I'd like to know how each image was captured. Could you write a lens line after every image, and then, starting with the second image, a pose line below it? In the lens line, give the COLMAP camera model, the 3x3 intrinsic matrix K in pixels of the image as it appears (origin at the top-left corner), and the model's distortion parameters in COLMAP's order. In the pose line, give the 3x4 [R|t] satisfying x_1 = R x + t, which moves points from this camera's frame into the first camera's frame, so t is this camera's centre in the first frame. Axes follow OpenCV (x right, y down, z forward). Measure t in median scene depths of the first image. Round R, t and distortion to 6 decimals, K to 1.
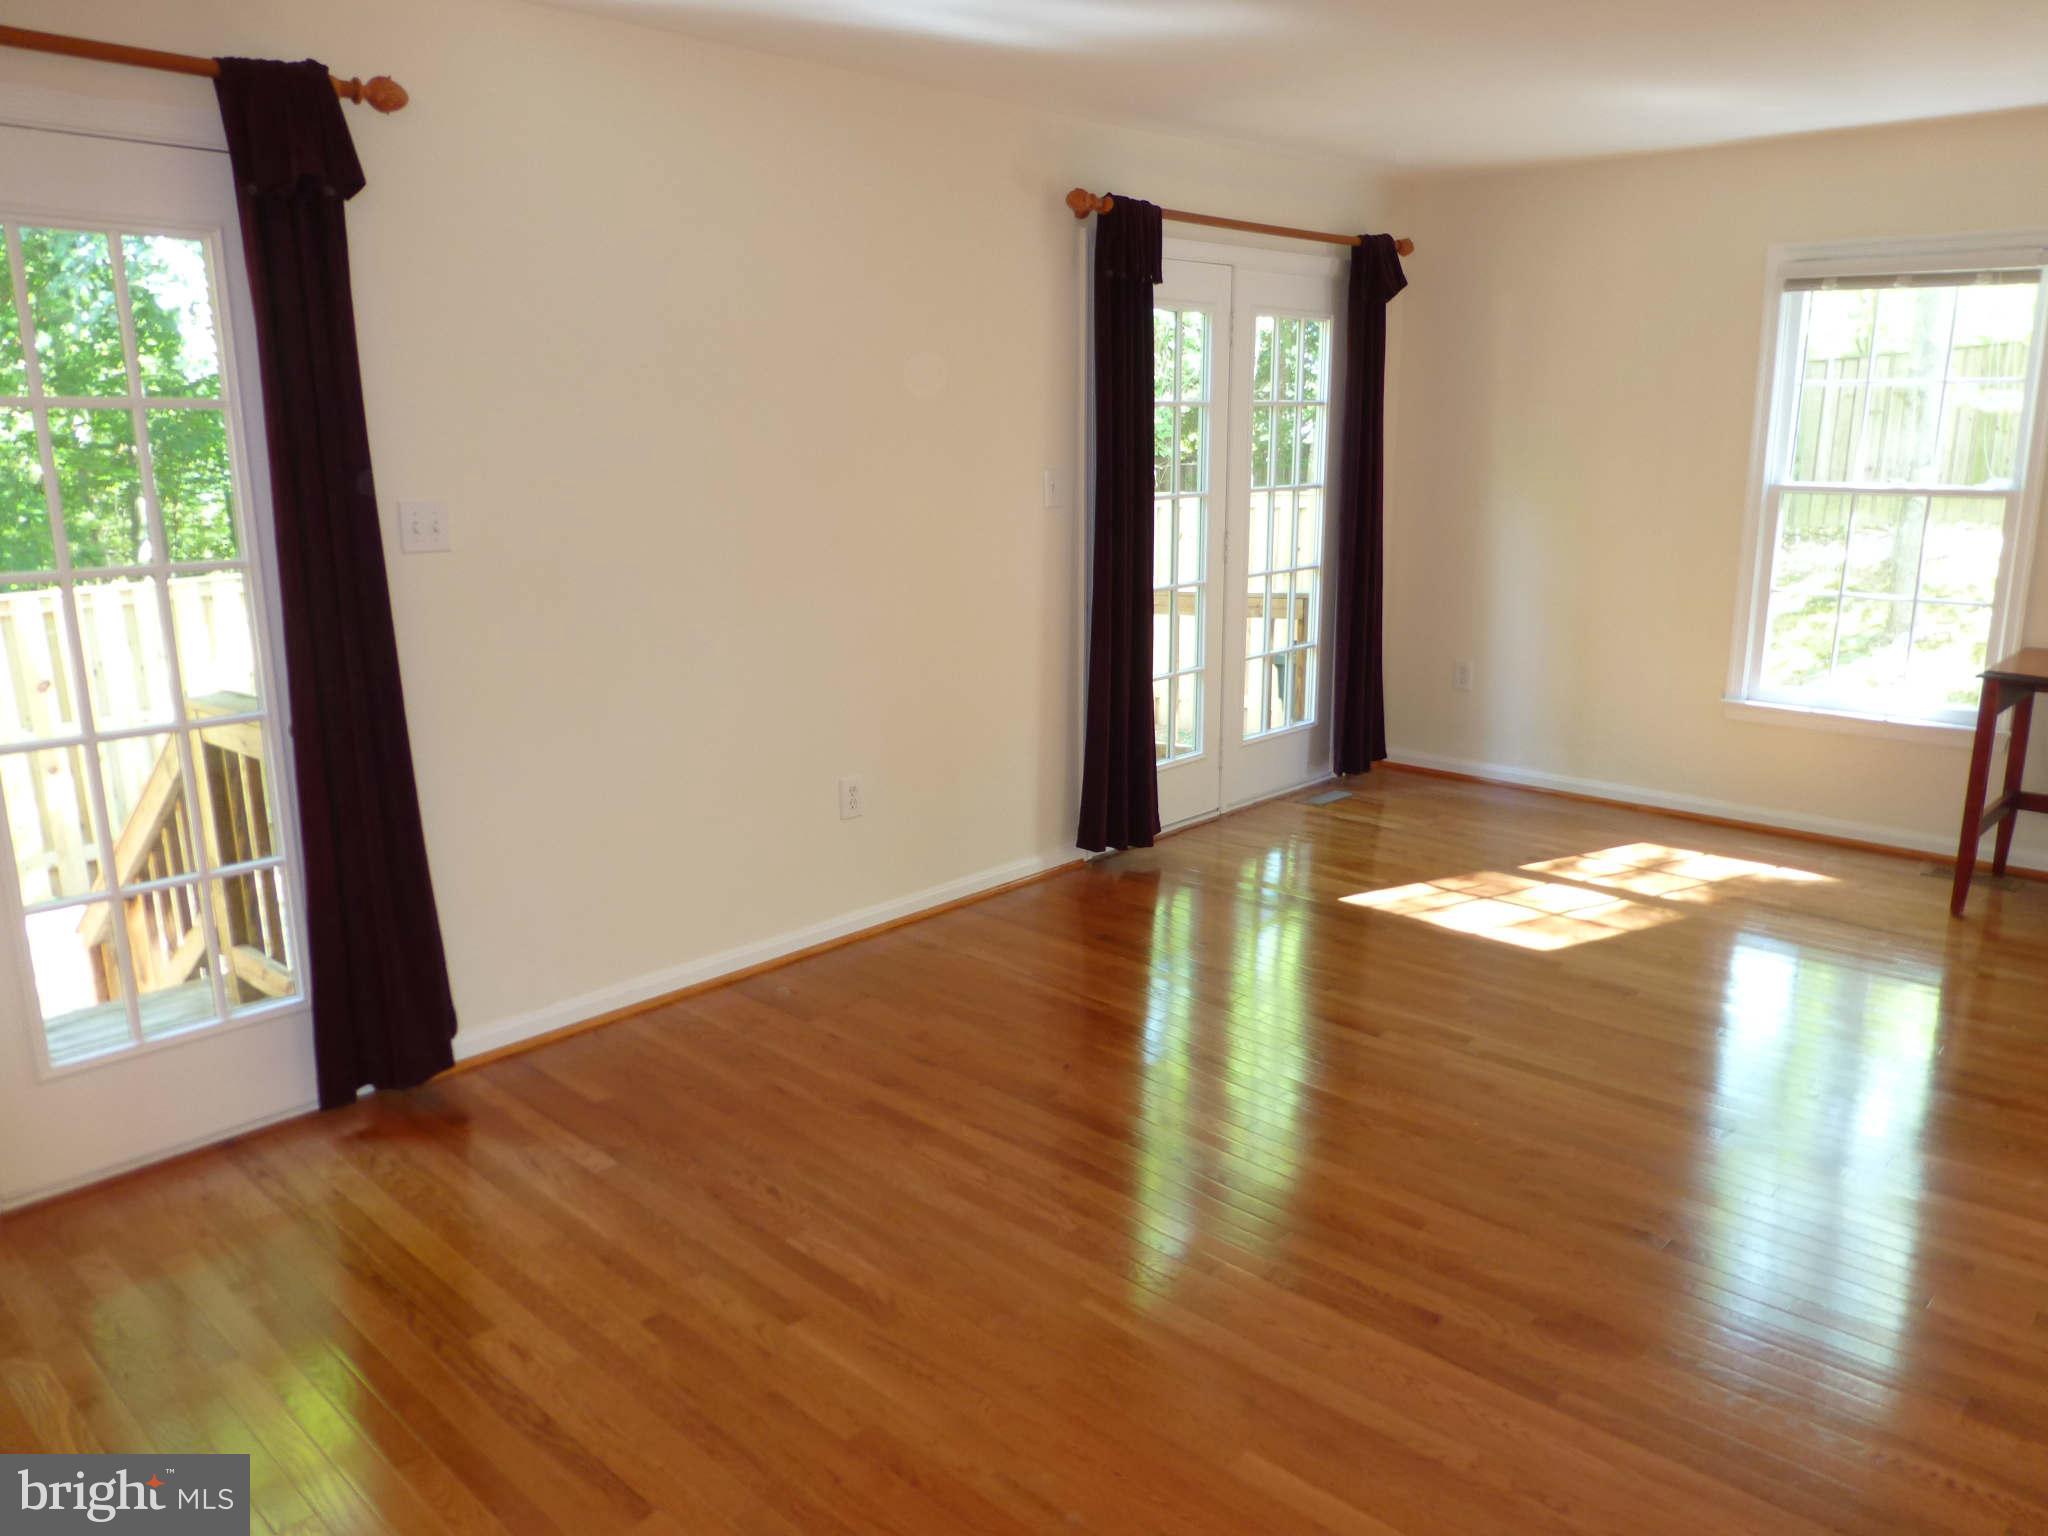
lens RADIAL K [[1496.4, 0, 1037.2], [0, 1496.4, 771.6], [0, 0, 1]] dist [-0.033346, 0.034987]
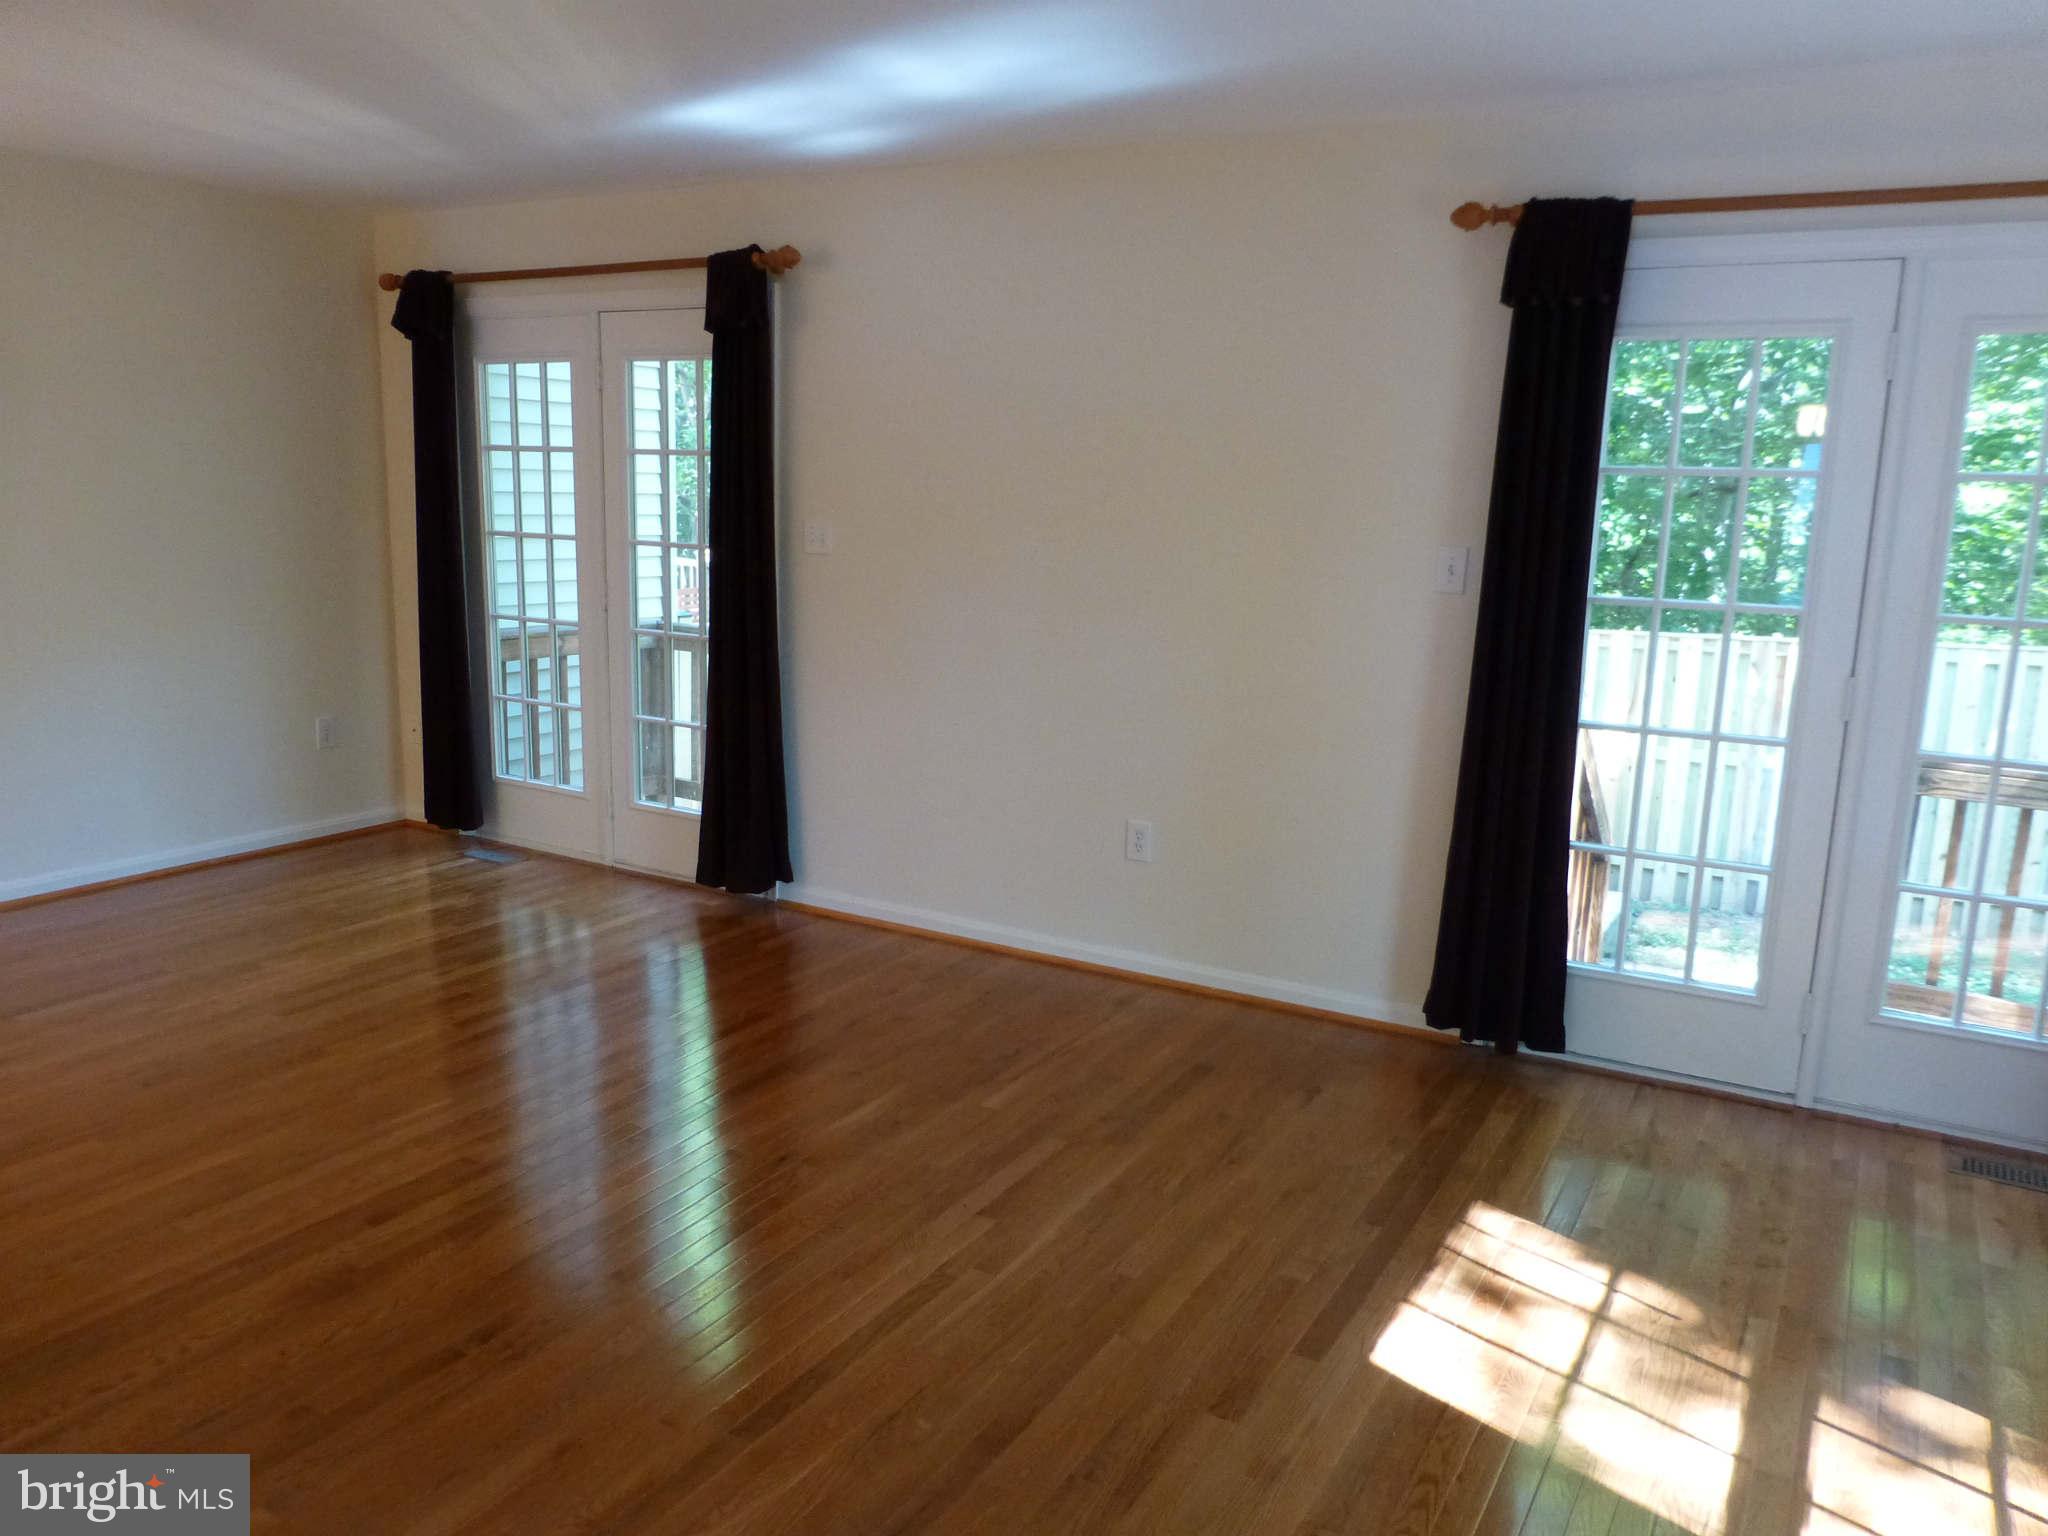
lens RADIAL K [[1496.4, 0, 1028.8], [0, 1496.4, 768.6], [0, 0, 1]] dist [-0.033346, 0.034987]
pose [[0.232174, 0.183911, -0.955129, 0.829668], [-0.257708, 0.958500, 0.121916, -0.136226], [0.937914, 0.217838, 0.269934, 0.641674]]
